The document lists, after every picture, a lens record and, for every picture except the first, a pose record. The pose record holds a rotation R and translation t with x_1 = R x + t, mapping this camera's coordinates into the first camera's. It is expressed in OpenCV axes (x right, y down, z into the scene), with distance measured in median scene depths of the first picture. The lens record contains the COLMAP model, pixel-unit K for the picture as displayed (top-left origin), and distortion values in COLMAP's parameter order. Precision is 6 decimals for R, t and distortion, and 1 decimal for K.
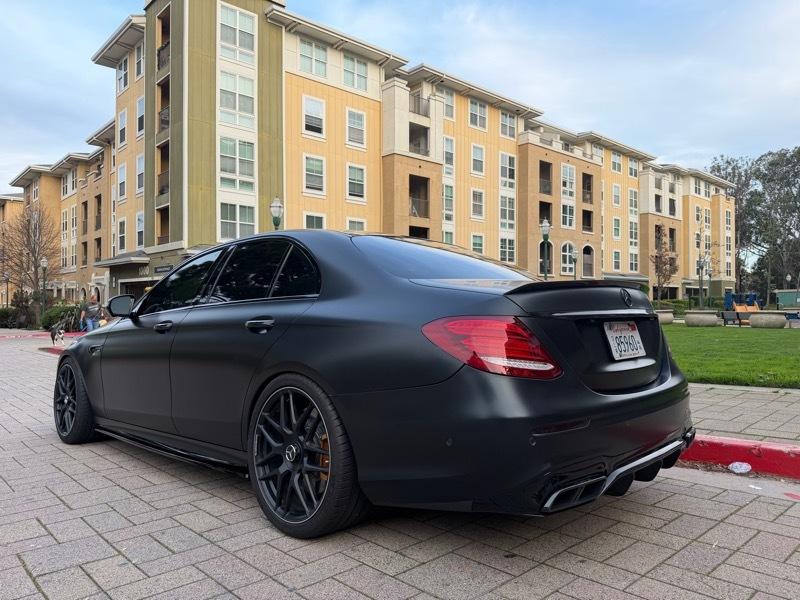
lens RADIAL K [[563.7, 0, 393.2], [0, 563.7, 293.4], [0, 0, 1]] dist [0.052070, -0.075478]
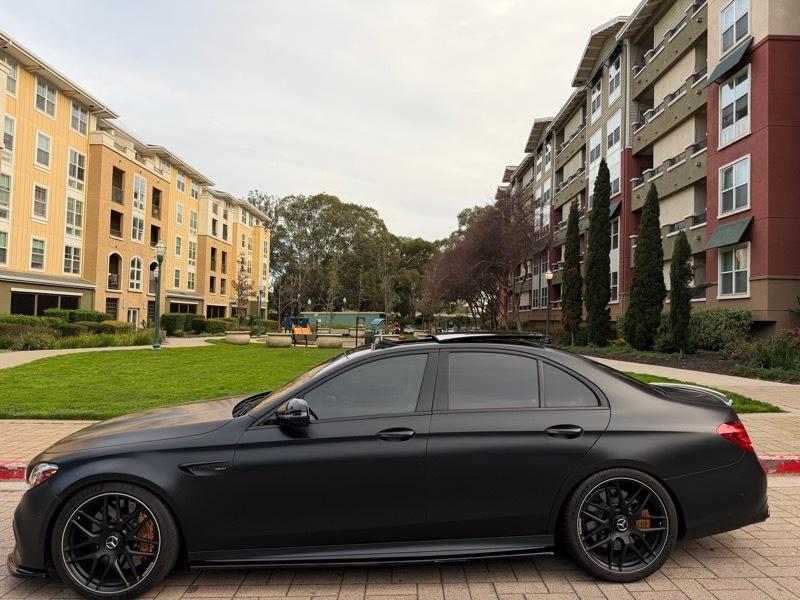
lens RADIAL K [[563.7, 0, 399.5], [0, 563.7, 305.8], [0, 0, 1]] dist [0.052070, -0.075478]
pose [[0.676514, 0.037762, 0.735461, -0.124881], [-0.040539, 0.999080, -0.014007, -0.017142], [-0.735313, -0.020339, 0.677423, 0.035356]]
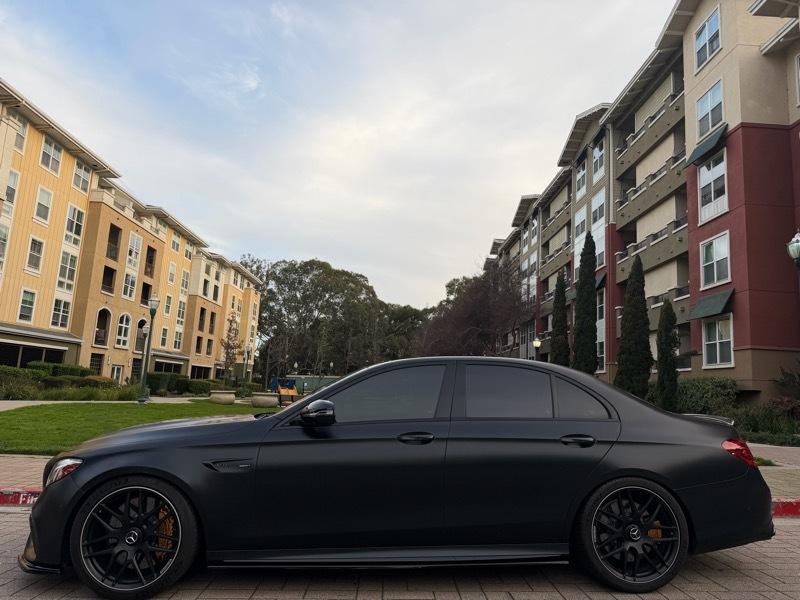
lens RADIAL K [[563.7, 0, 401.6], [0, 563.7, 304.5], [0, 0, 1]] dist [0.052070, -0.075478]
pose [[0.652906, 0.150835, 0.742269, -0.133752], [-0.068730, 0.987727, -0.140259, -0.004015], [-0.754314, 0.040560, 0.655259, 0.036602]]
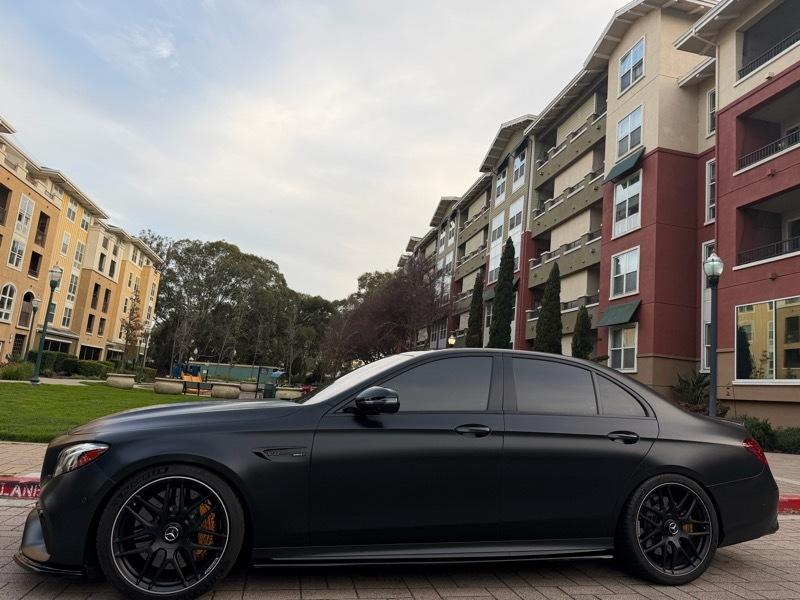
lens RADIAL K [[563.7, 0, 398.5], [0, 563.7, 300.8], [0, 0, 1]] dist [0.052070, -0.075478]
pose [[0.511095, 0.185510, 0.839267, -0.147815], [-0.109850, 0.982522, -0.150278, -0.000287], [-0.852476, -0.015387, 0.522540, 0.065039]]
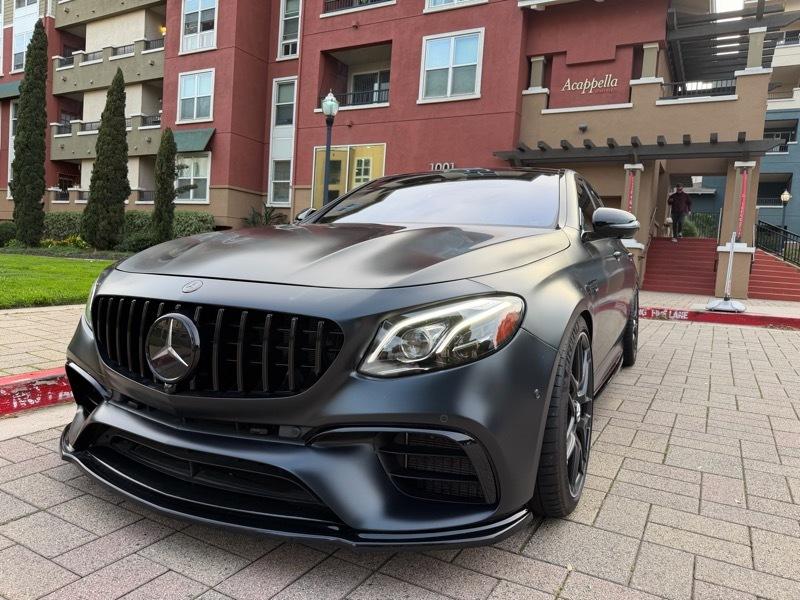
lens RADIAL K [[563.7, 0, 402.5], [0, 563.7, 302.5], [0, 0, 1]] dist [0.052070, -0.075478]
pose [[-0.327513, -0.075410, 0.941833, -0.131825], [-0.083044, 0.995250, 0.050809, 0.014128], [-0.941190, -0.061572, -0.332219, 0.181950]]
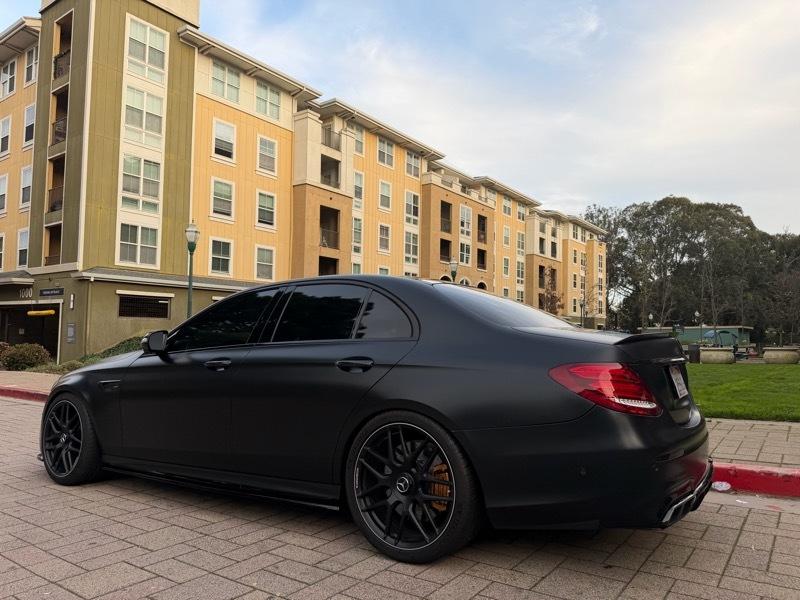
lens RADIAL K [[563.7, 0, 393.1], [0, 563.7, 301.7], [0, 0, 1]] dist [0.052070, -0.075478]
pose [[0.980905, 0.029511, 0.192236, -0.032236], [-0.022161, 0.998943, -0.040271, -0.001984], [-0.193221, 0.035242, 0.980522, -0.005884]]
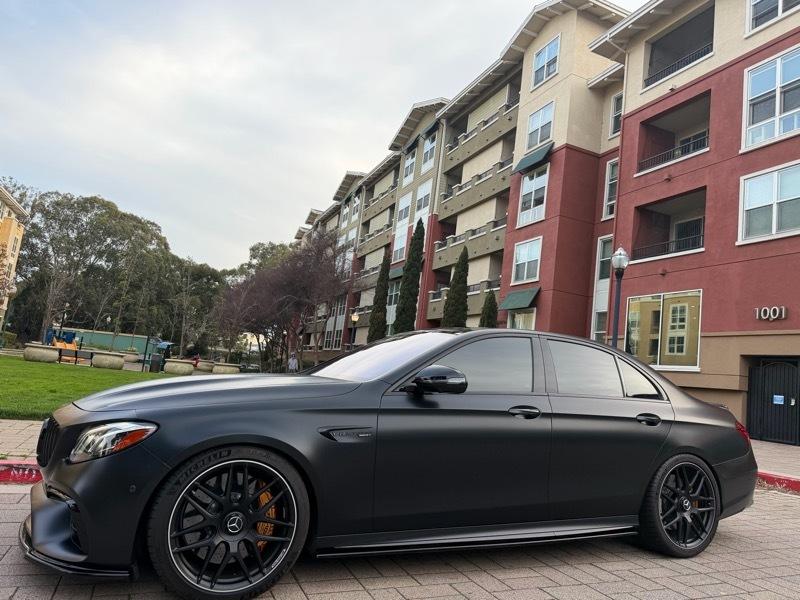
lens RADIAL K [[563.7, 0, 399.1], [0, 563.7, 304.5], [0, 0, 1]] dist [0.052070, -0.075478]
pose [[0.322371, 0.166289, 0.931893, -0.155631], [-0.136308, 0.982345, -0.128139, 0.003287], [-0.936748, -0.085716, 0.339346, 0.097177]]
